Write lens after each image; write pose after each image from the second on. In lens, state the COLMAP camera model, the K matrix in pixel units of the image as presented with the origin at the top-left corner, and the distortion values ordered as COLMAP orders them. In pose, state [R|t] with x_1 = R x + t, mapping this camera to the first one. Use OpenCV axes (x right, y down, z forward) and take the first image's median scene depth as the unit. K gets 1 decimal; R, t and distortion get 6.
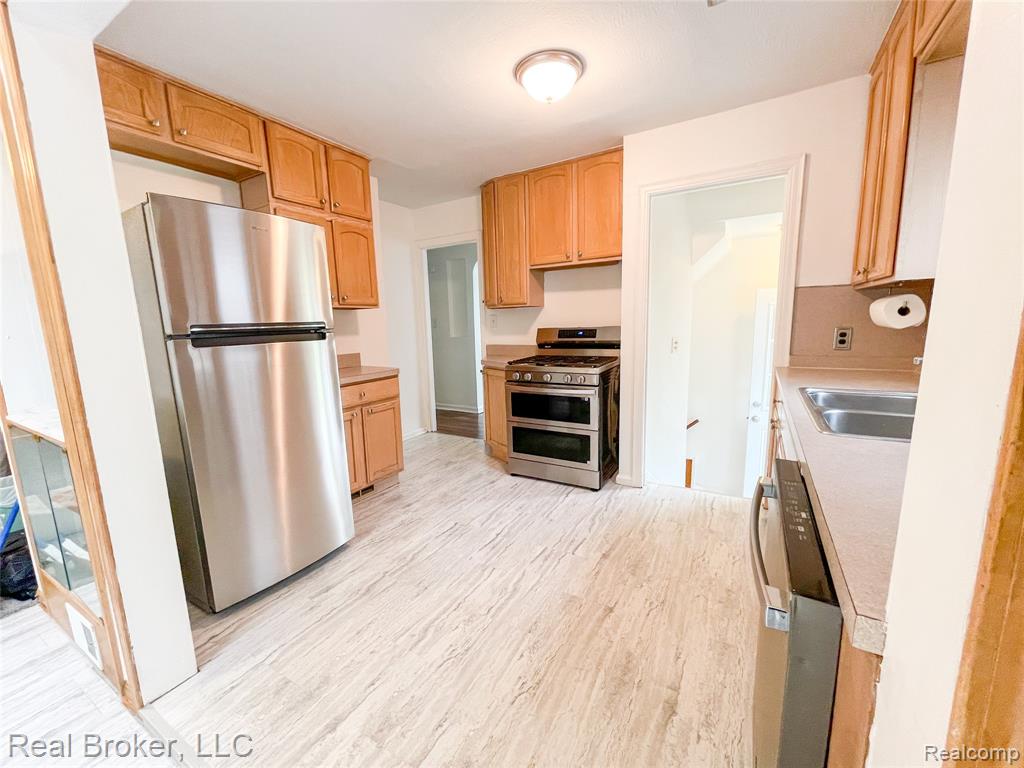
lens RADIAL K [[415.8, 0, 511.0], [0, 415.8, 388.3], [0, 0, 1]] dist [0.006849, -0.001986]
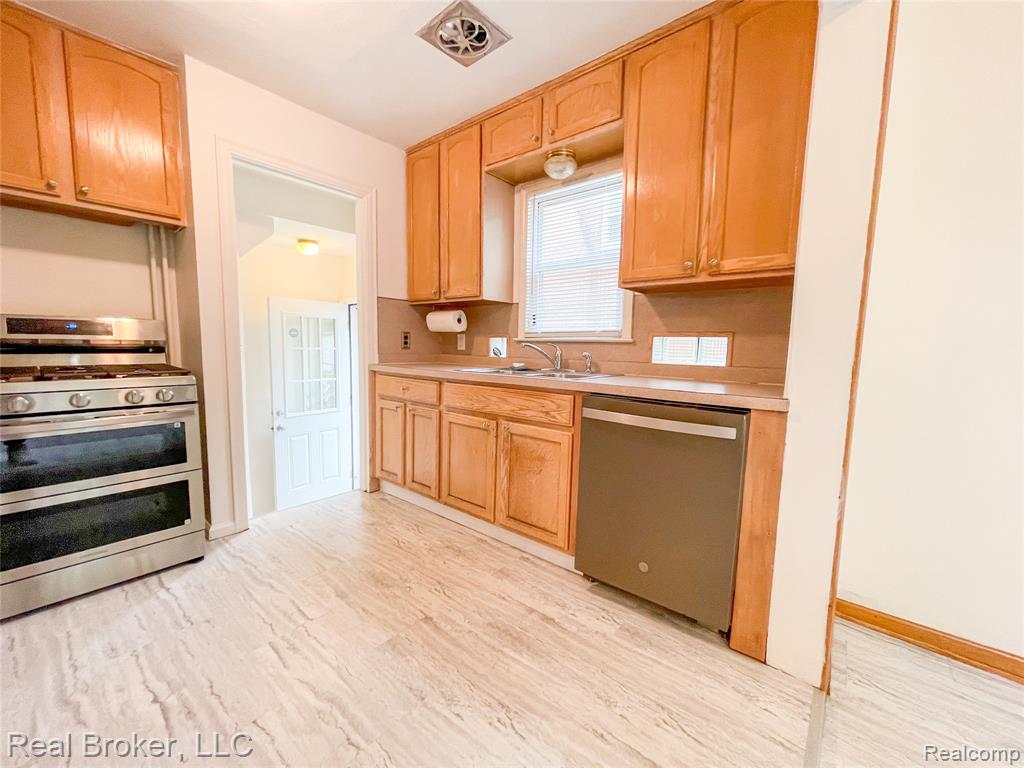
lens RADIAL K [[415.8, 0, 509.8], [0, 415.8, 387.1], [0, 0, 1]] dist [0.006849, -0.001986]
pose [[0.167080, -0.069548, 0.983487, -0.448100], [0.137337, 0.989426, 0.046637, 0.010731], [-0.976331, 0.127277, 0.174865, 0.458248]]
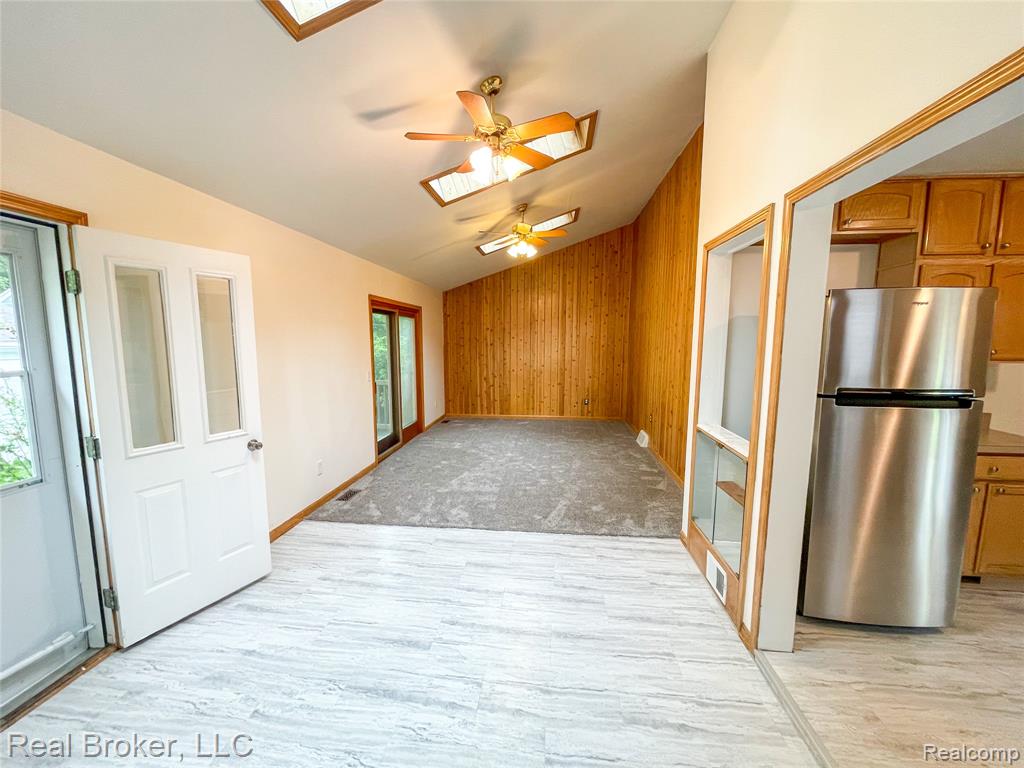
lens RADIAL K [[415.8, 0, 511.3], [0, 415.8, 388.8], [0, 0, 1]] dist [0.006849, -0.001986]
pose [[0.416080, 0.134702, -0.899296, -0.033577], [-0.162008, 0.984126, 0.072452, -0.056404], [0.894780, 0.115547, 0.431298, -0.295204]]
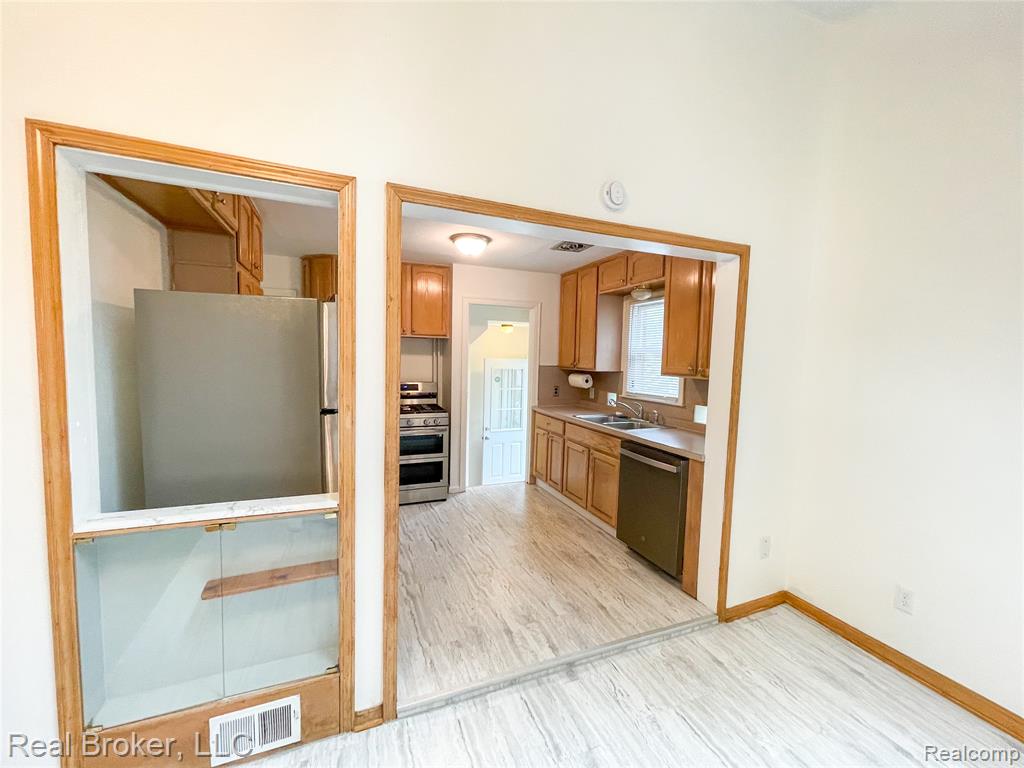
lens RADIAL K [[415.8, 0, 510.2], [0, 415.8, 388.4], [0, 0, 1]] dist [0.006849, -0.001986]
pose [[0.606901, -0.021727, 0.794481, -0.977715], [0.089566, 0.995128, -0.041205, -0.066187], [-0.789715, 0.096166, 0.605890, -0.078251]]
